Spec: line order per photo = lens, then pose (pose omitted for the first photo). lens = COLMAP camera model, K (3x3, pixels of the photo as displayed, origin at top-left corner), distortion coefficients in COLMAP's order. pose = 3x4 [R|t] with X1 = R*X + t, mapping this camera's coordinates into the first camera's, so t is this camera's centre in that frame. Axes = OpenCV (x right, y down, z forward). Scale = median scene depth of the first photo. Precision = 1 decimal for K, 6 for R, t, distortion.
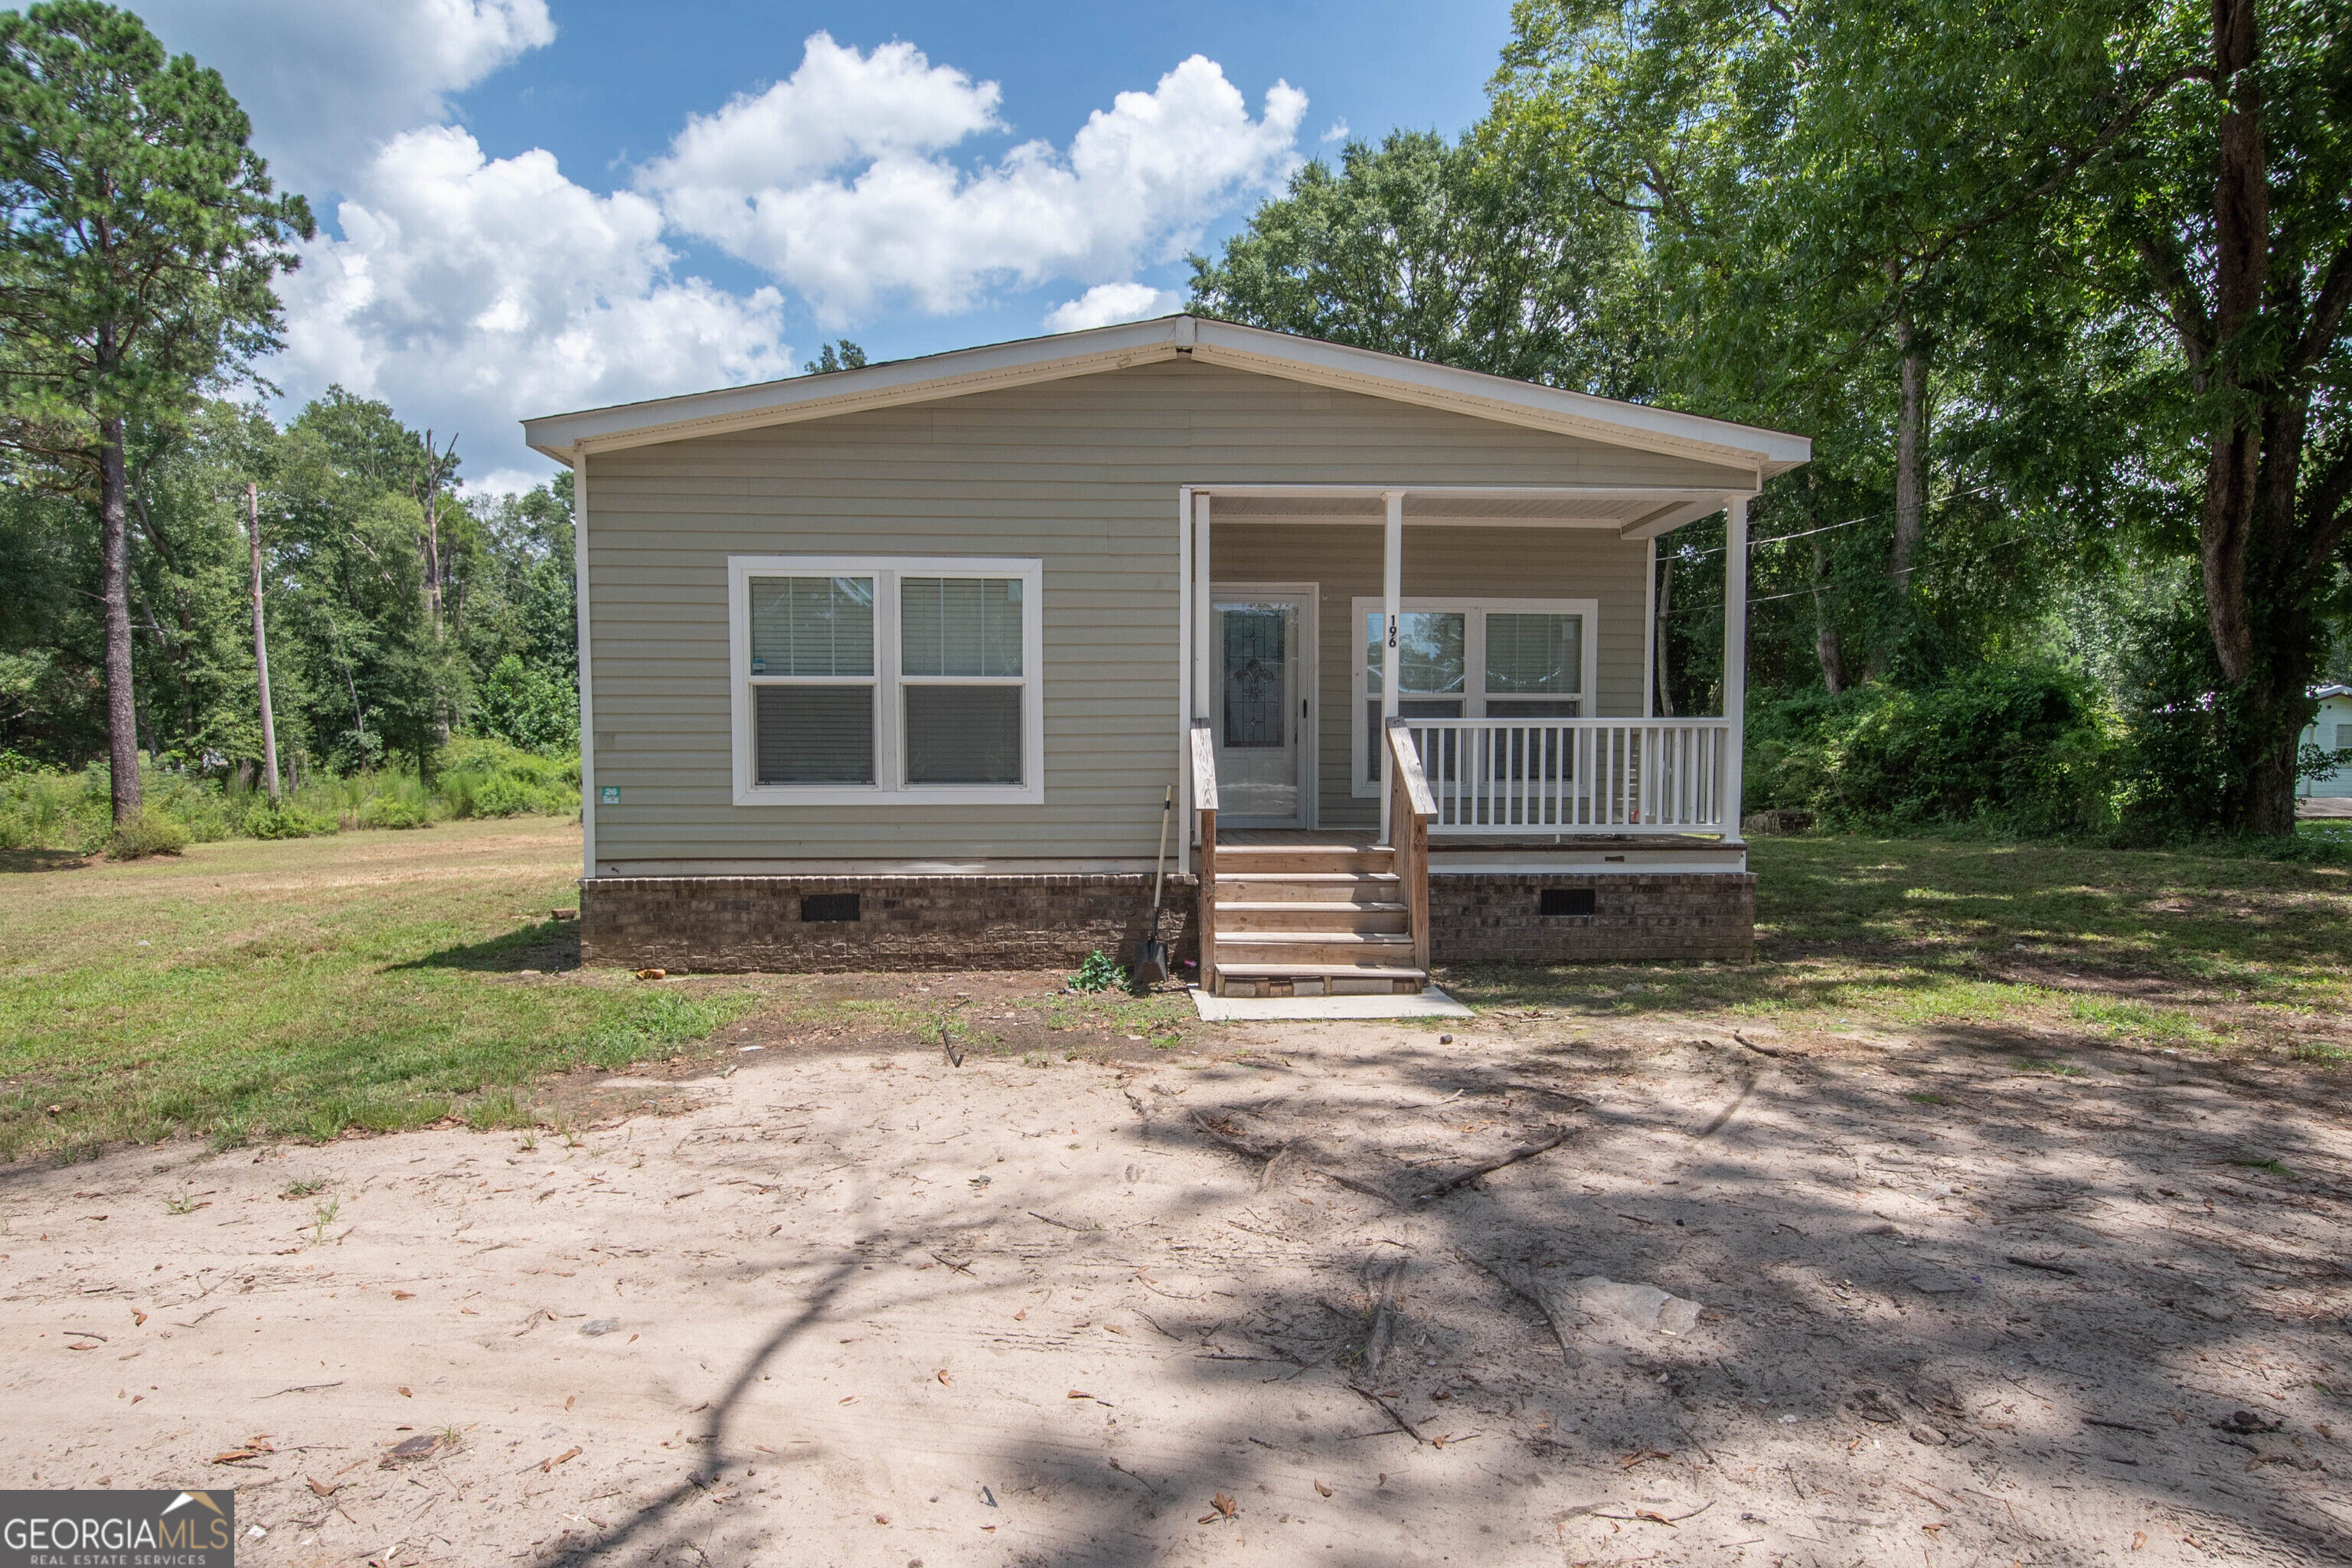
lens RADIAL K [[1249.0, 0, 1176.3], [0, 1249.0, 792.6], [0, 0, 1]] dist [-0.004913, -0.001849]
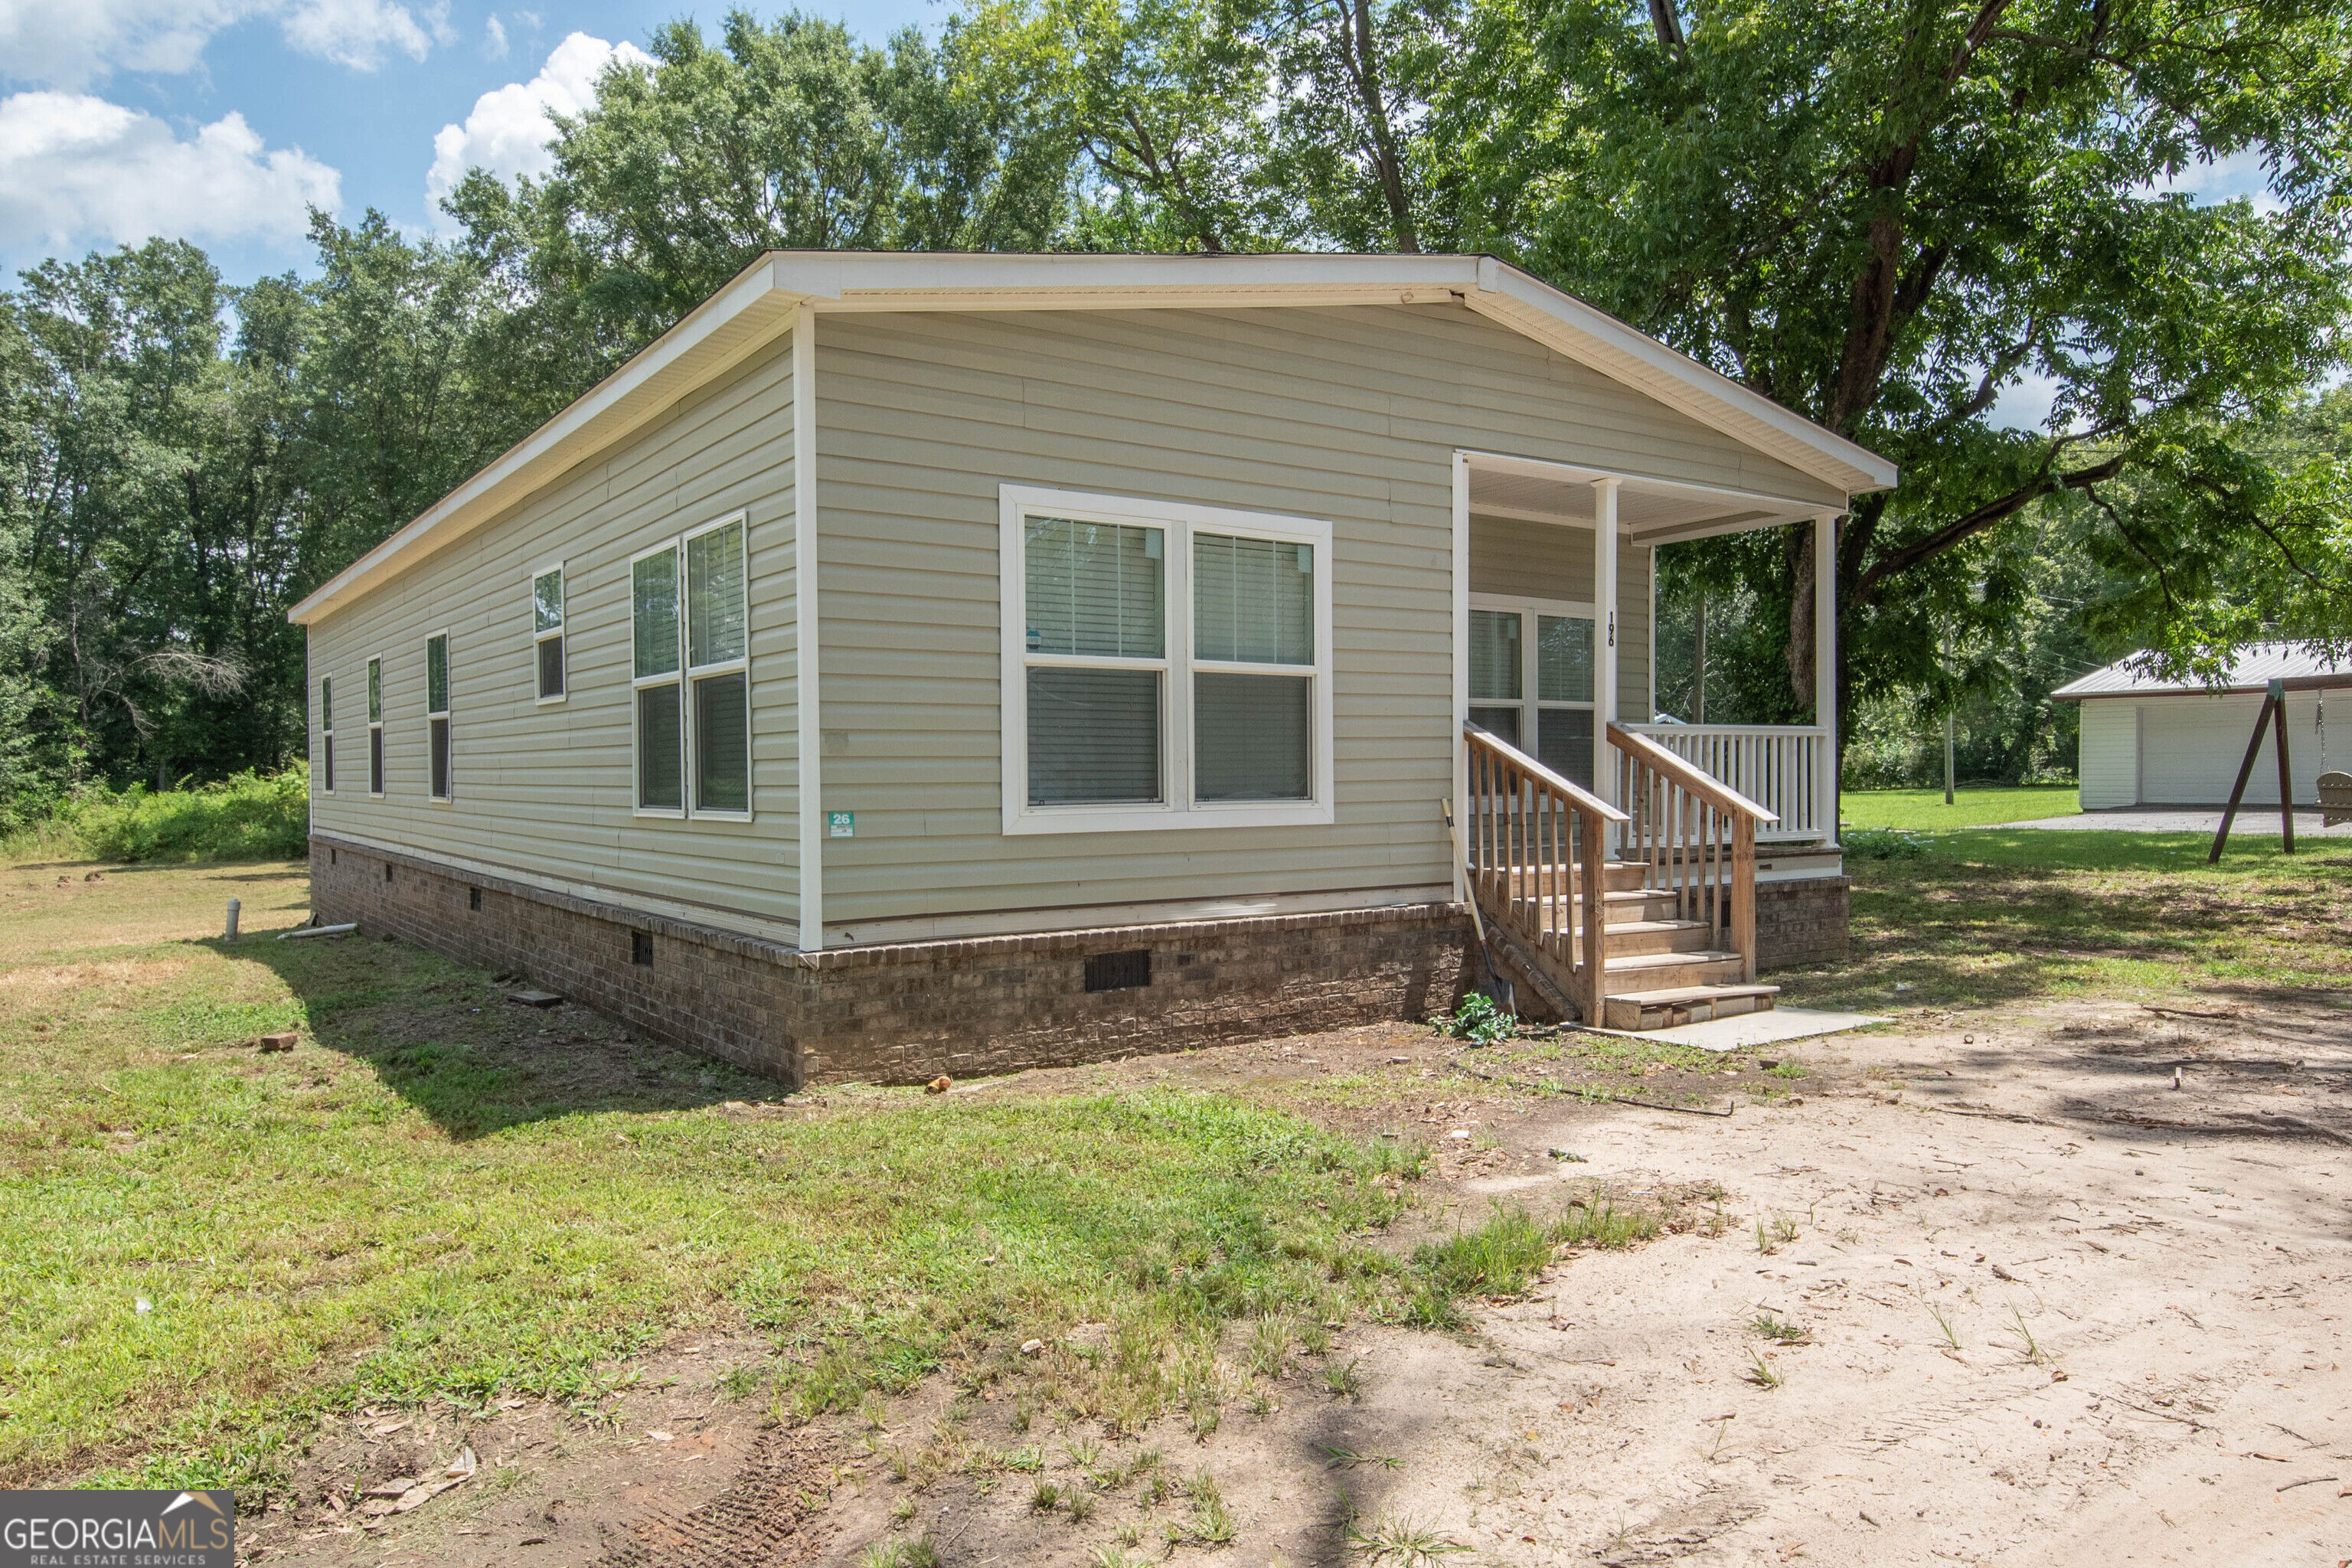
lens RADIAL K [[1552.1, 0, 1143.9], [0, 1552.1, 795.7], [0, 0, 1]] dist [0.005772, -0.001546]
pose [[0.855122, -0.013503, 0.518250, -0.736692], [0.028446, 0.999377, -0.020898, 0.008635], [-0.517645, 0.032612, 0.854974, 0.205087]]
